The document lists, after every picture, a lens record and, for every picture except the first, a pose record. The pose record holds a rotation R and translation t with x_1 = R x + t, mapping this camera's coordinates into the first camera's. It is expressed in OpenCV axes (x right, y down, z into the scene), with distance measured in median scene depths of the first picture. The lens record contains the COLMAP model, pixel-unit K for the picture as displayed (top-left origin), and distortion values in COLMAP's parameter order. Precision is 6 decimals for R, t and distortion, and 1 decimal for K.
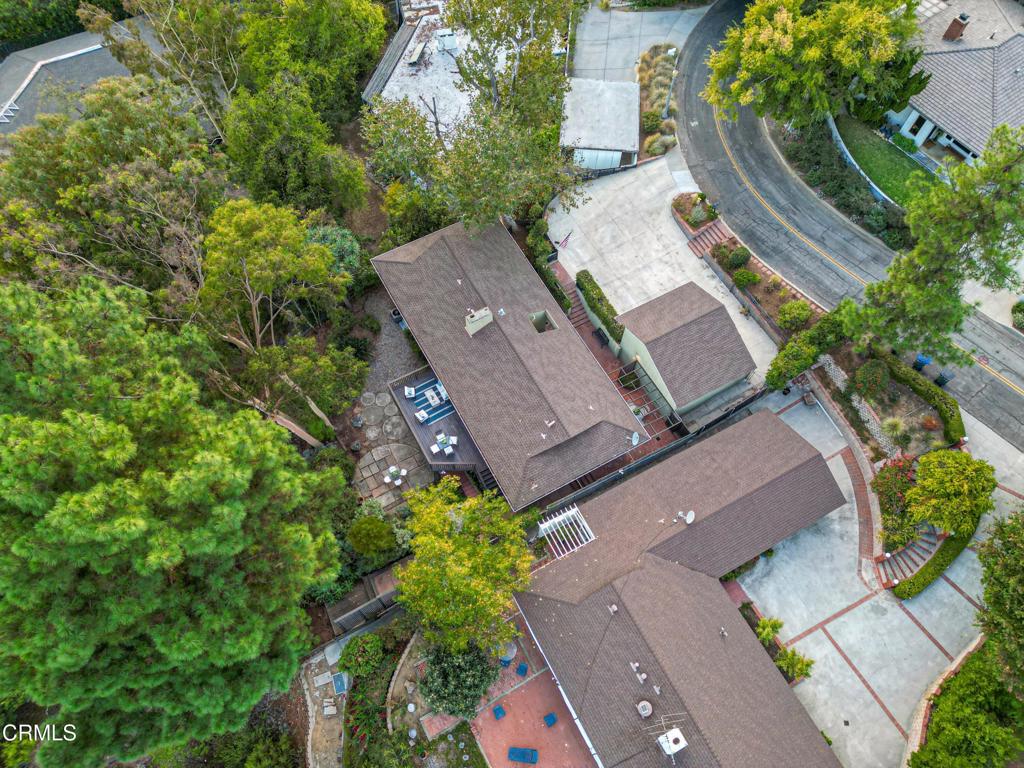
lens RADIAL K [[732.4, 0, 512.0], [0, 732.4, 384.0], [0, 0, 1]] dist [0.039631, -0.002954]
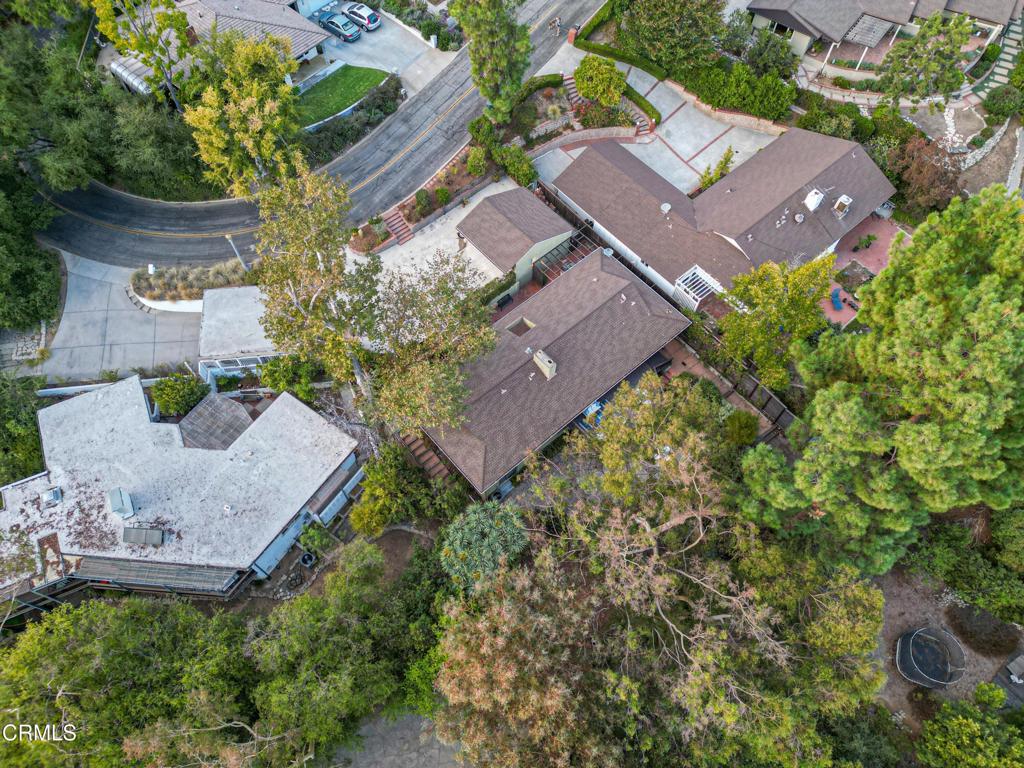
lens RADIAL K [[715.2, 0, 512.0], [0, 715.2, 384.0], [0, 0, 1]] dist [0.050556, -0.000786]
pose [[-0.209408, -0.871996, 0.442461, -0.497644], [0.859847, 0.051260, 0.507972, -0.623231], [-0.465630, 0.486822, 0.739049, 0.215731]]
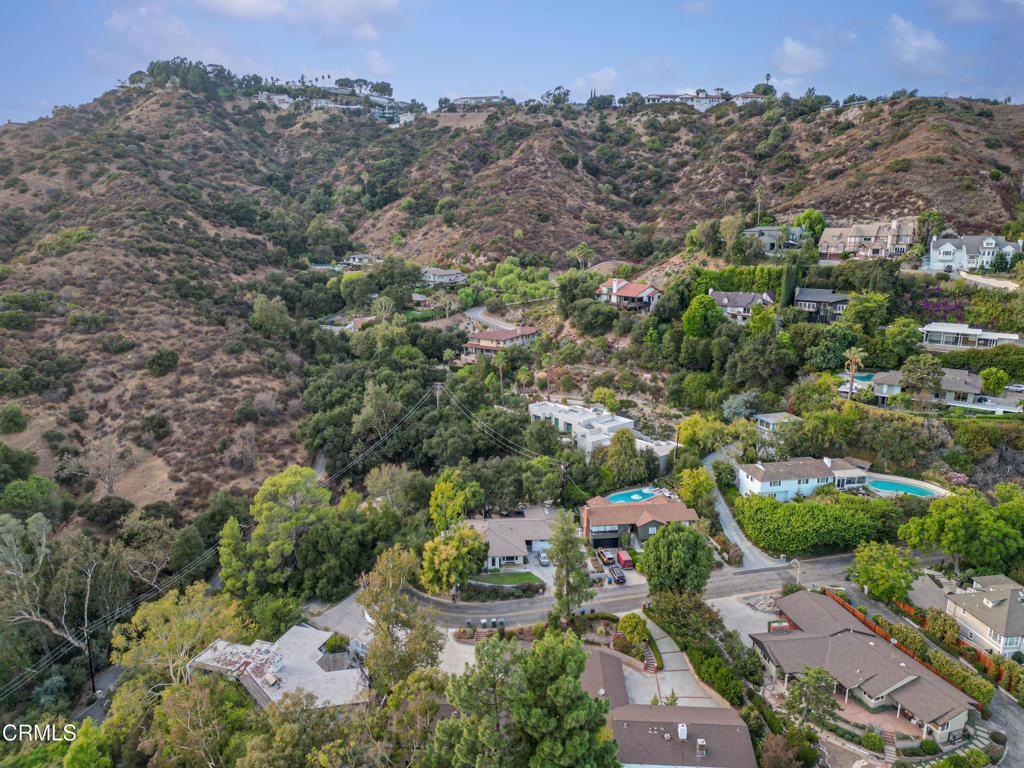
lens RADIAL K [[715.2, 0, 512.0], [0, 715.2, 384.0], [0, 0, 1]] dist [0.050556, -0.000786]
pose [[0.523723, -0.218084, 0.823501, -1.239939], [0.758028, 0.560406, -0.333674, 0.147927], [-0.388726, 0.798990, 0.458811, -0.549165]]
